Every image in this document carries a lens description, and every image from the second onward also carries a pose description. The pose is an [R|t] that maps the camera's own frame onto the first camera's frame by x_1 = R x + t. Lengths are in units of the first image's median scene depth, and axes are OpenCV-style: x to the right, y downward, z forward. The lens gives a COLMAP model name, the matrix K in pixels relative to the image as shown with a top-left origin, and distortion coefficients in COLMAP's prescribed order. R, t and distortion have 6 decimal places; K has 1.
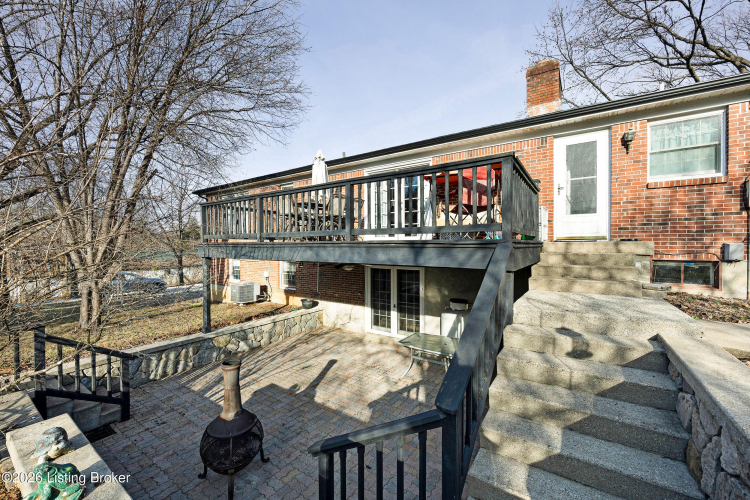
lens RADIAL K [[293.8, 0, 373.6], [0, 293.8, 246.9], [0, 0, 1]] dist [-0.004268, -0.000033]
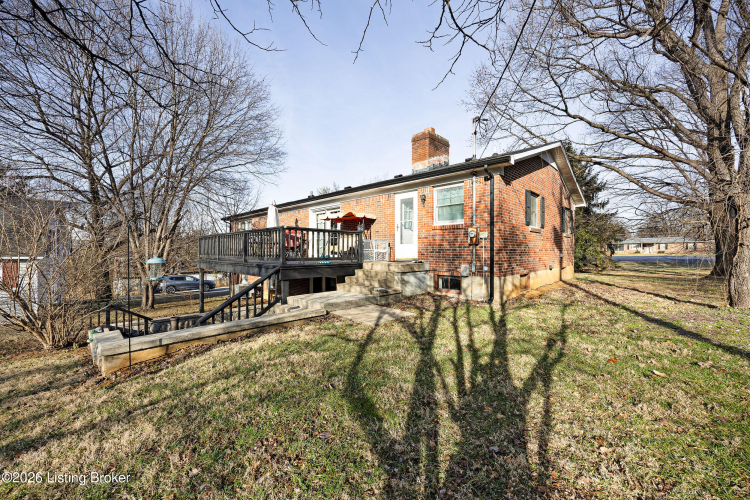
lens RADIAL K [[293.8, 0, 376.3], [0, 293.8, 250.8], [0, 0, 1]] dist [-0.004268, -0.000033]
pose [[0.983975, 0.006585, -0.178184, 0.847922], [-0.008764, 0.999896, -0.011442, -0.059281], [0.178090, 0.012820, 0.983931, -0.568606]]
